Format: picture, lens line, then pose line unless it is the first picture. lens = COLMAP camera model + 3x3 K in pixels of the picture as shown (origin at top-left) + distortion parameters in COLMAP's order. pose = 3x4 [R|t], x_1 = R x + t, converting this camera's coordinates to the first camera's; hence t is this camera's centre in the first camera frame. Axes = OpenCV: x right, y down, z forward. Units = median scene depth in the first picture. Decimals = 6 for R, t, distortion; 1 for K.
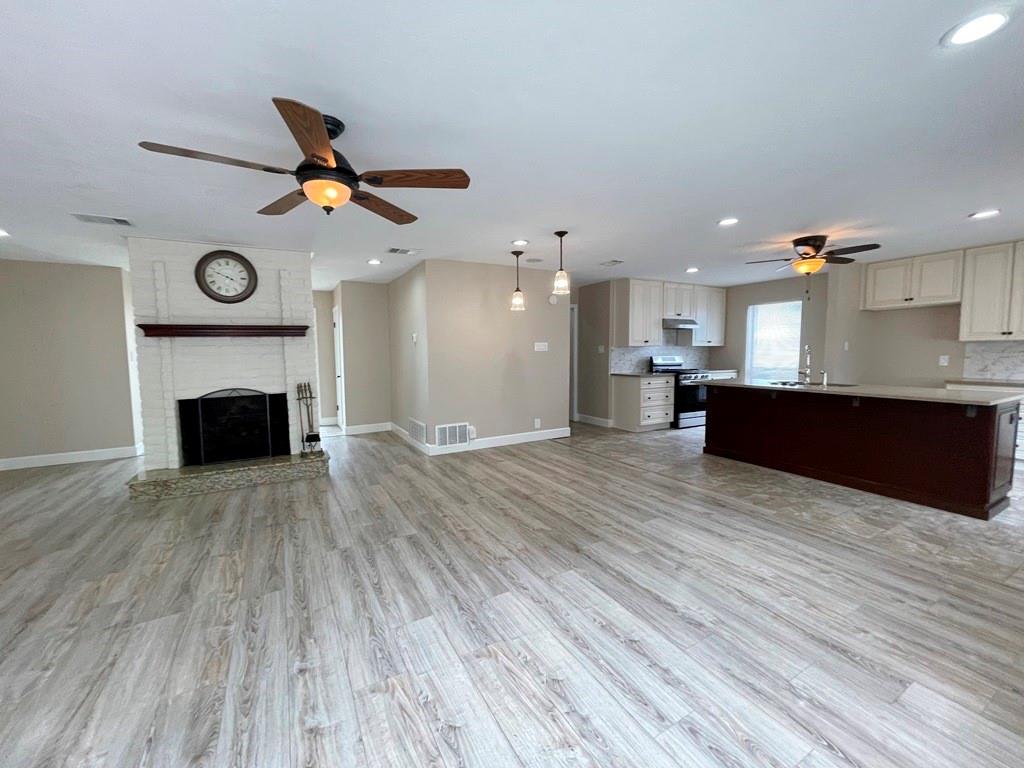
lens RADIAL K [[415.3, 0, 512.1], [0, 415.3, 384.5], [0, 0, 1]] dist [-0.003204, 0.001024]
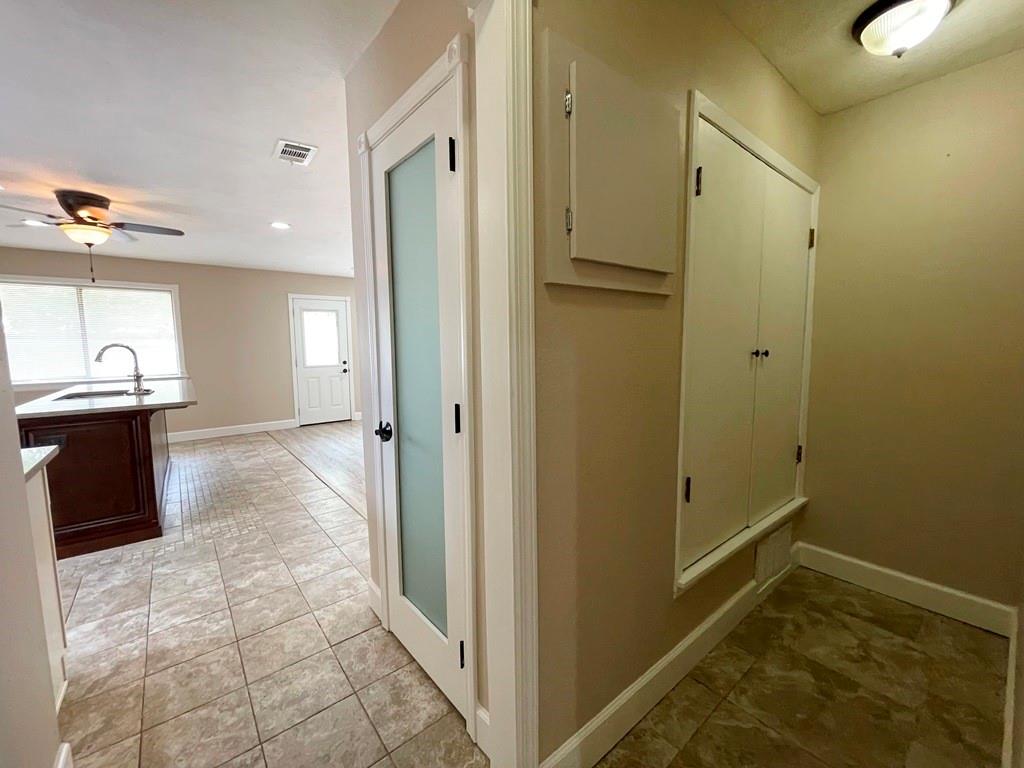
lens RADIAL K [[415.3, 0, 512.2], [0, 415.3, 382.1], [0, 0, 1]] dist [-0.003204, 0.001024]
pose [[-0.984388, 0.042160, -0.170889, 0.109693], [0.012033, 0.984738, 0.173628, -0.141301], [0.175600, 0.168861, -0.969871, 1.810428]]
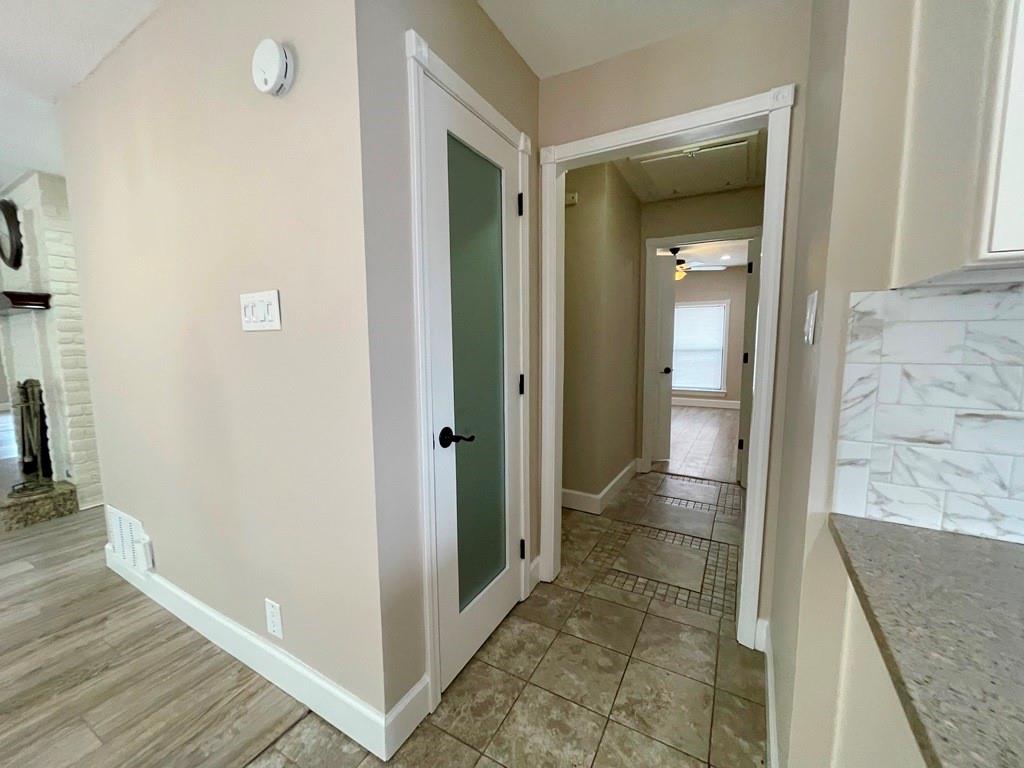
lens RADIAL K [[415.3, 0, 511.5], [0, 415.3, 382.6], [0, 0, 1]] dist [-0.003204, 0.001024]
pose [[0.513773, 0.110756, -0.850747, 0.444745], [-0.062708, 0.993827, 0.091514, -0.106752], [0.855631, 0.006331, 0.517547, 1.311445]]
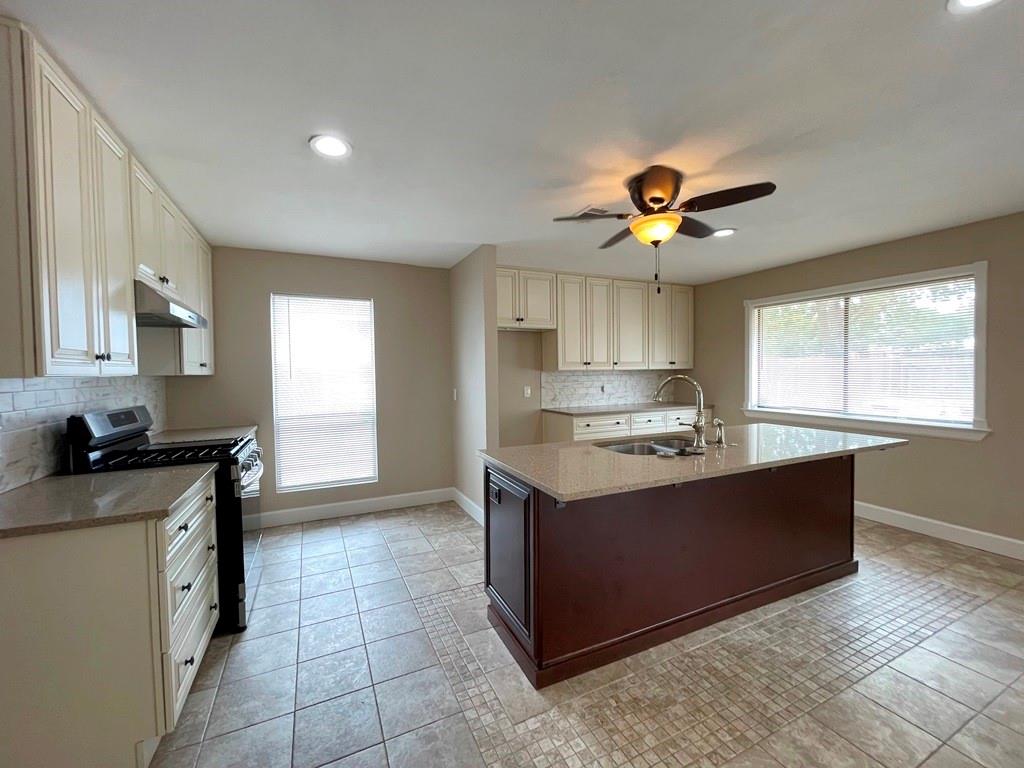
lens RADIAL K [[415.3, 0, 511.9], [0, 415.3, 385.1], [0, 0, 1]] dist [-0.003204, 0.001024]
pose [[0.066952, -0.023576, 0.997478, 0.147434], [0.089905, 0.995797, 0.017502, -0.105214], [-0.993697, 0.088506, 0.068790, 1.124172]]
